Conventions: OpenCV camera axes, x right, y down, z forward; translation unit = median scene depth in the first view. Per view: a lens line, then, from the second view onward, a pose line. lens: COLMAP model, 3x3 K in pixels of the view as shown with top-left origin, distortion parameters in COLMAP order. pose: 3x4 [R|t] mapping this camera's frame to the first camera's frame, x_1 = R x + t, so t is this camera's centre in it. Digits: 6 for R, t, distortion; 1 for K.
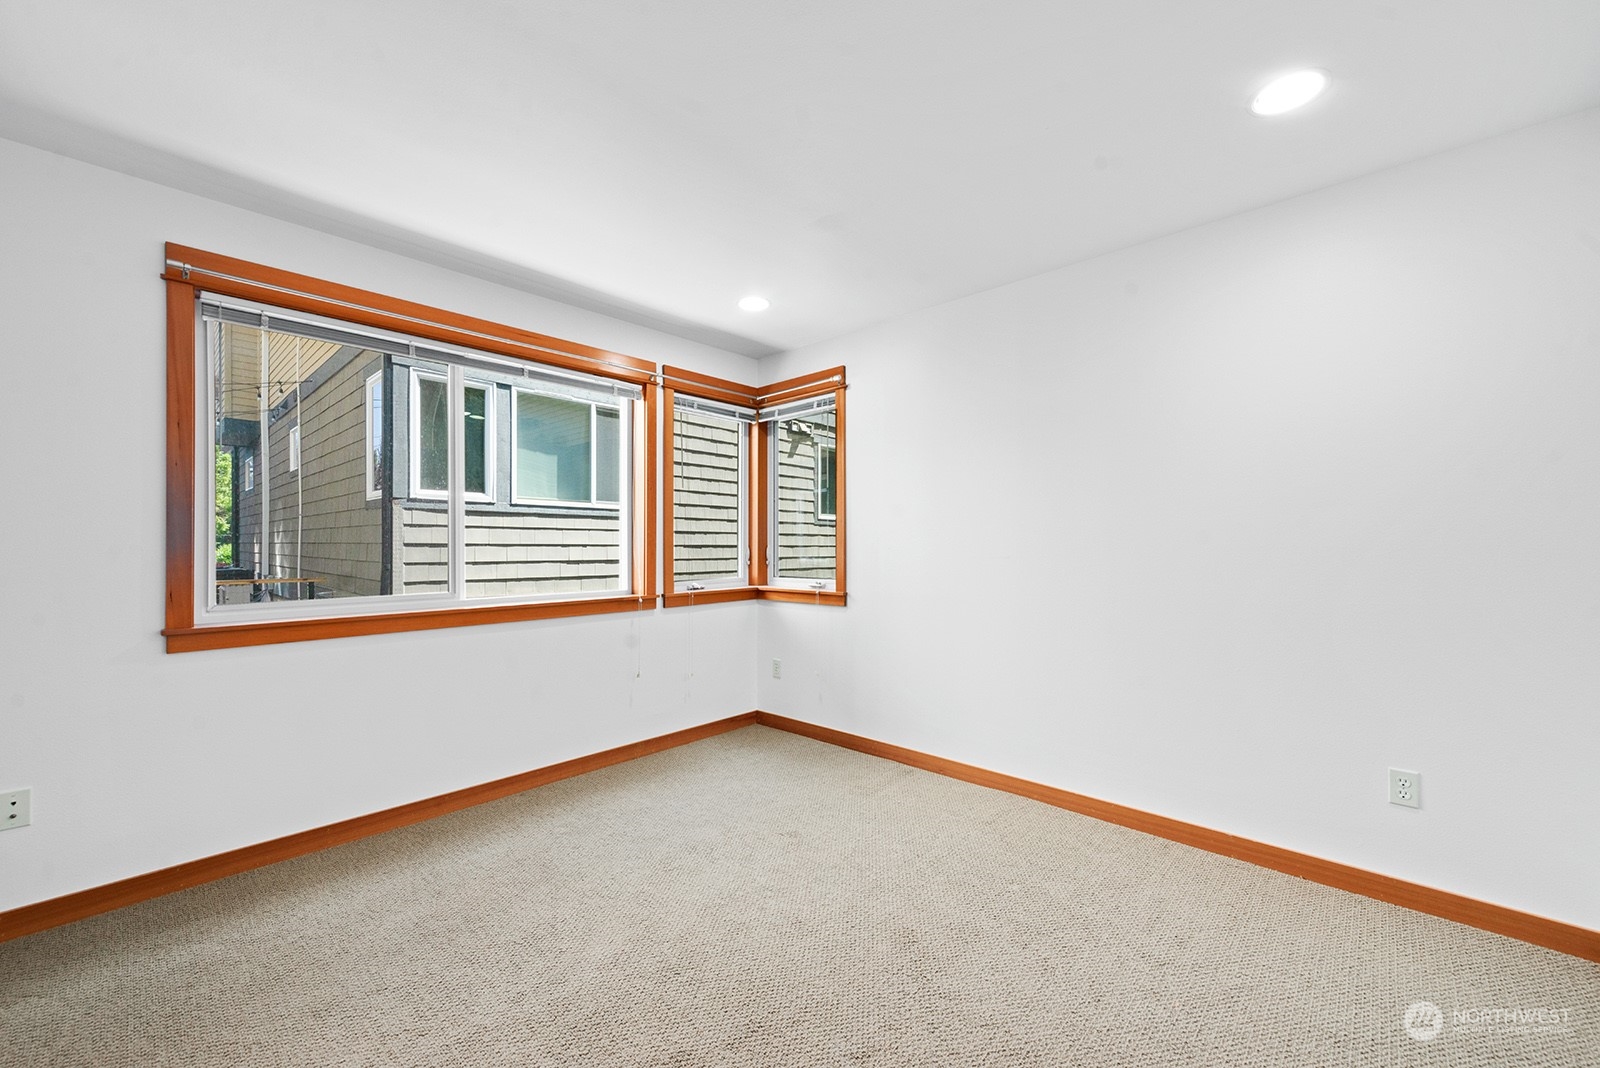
lens RADIAL K [[633.8, 0, 801.2], [0, 633.8, 542.3], [0, 0, 1]] dist [0.012186, -0.000756]
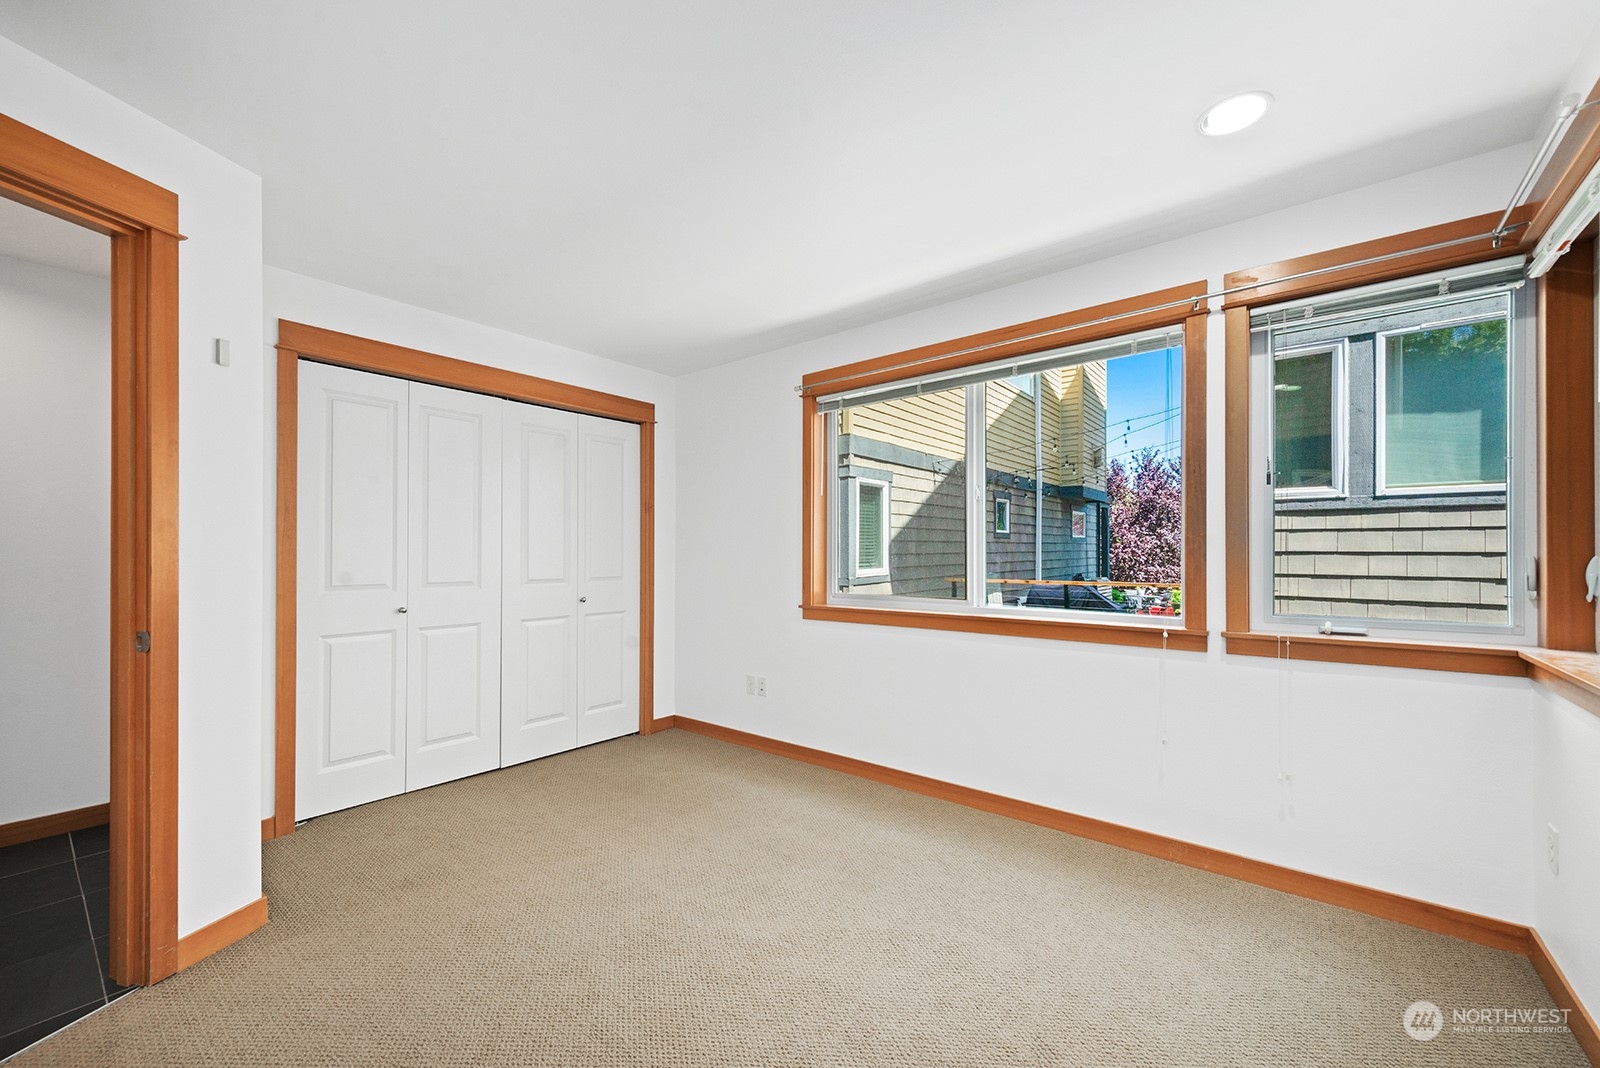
lens RADIAL K [[633.8, 0, 796.7], [0, 633.8, 549.3], [0, 0, 1]] dist [0.012186, -0.000756]
pose [[0.055041, -0.004596, -0.998474, 0.257943], [0.005366, 0.999976, -0.004307, -0.000926], [0.998470, -0.005120, 0.055064, 0.339161]]
